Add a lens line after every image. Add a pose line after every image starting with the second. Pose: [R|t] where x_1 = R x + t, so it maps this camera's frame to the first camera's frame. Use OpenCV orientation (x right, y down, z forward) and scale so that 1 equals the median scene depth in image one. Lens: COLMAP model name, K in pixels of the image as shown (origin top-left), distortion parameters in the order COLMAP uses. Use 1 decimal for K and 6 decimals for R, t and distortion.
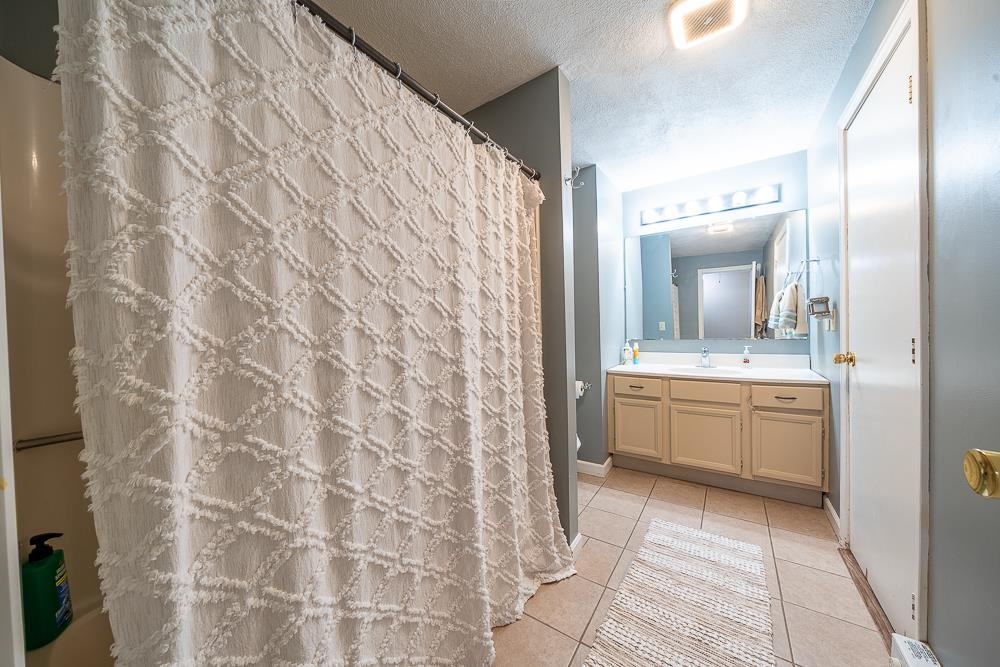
lens RADIAL K [[338.5, 0, 497.1], [0, 338.5, 334.9], [0, 0, 1]] dist [0.001221, 0.000020]
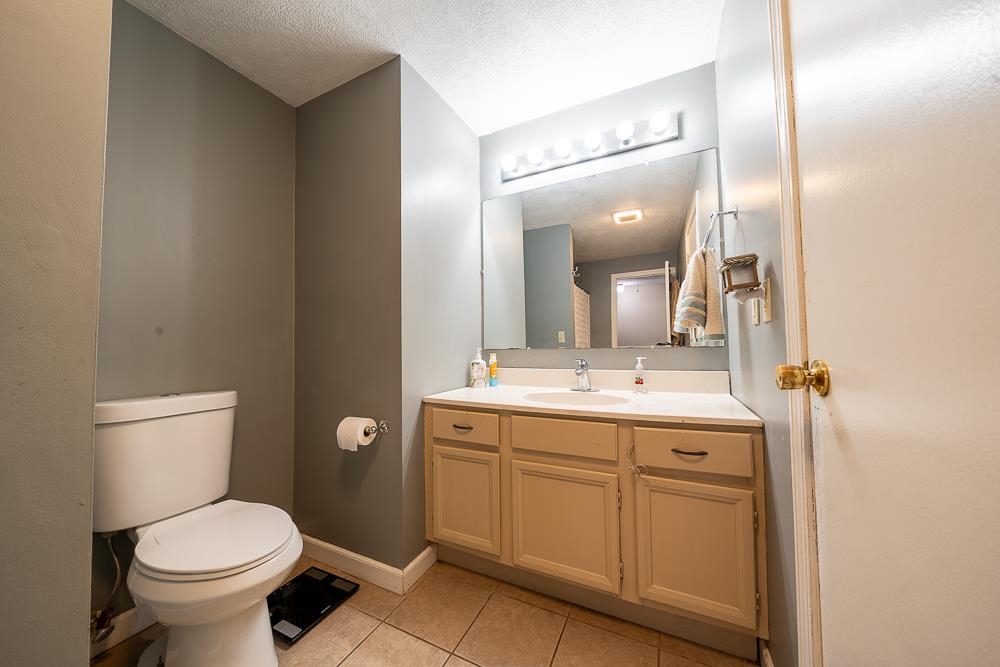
lens RADIAL K [[338.5, 0, 497.1], [0, 338.5, 334.9], [0, 0, 1]] dist [0.001221, 0.000020]
pose [[0.989511, 0.015795, 0.143592, 0.442156], [-0.007576, 0.998310, -0.057609, 0.033777], [-0.144260, 0.055917, 0.987959, 0.474930]]
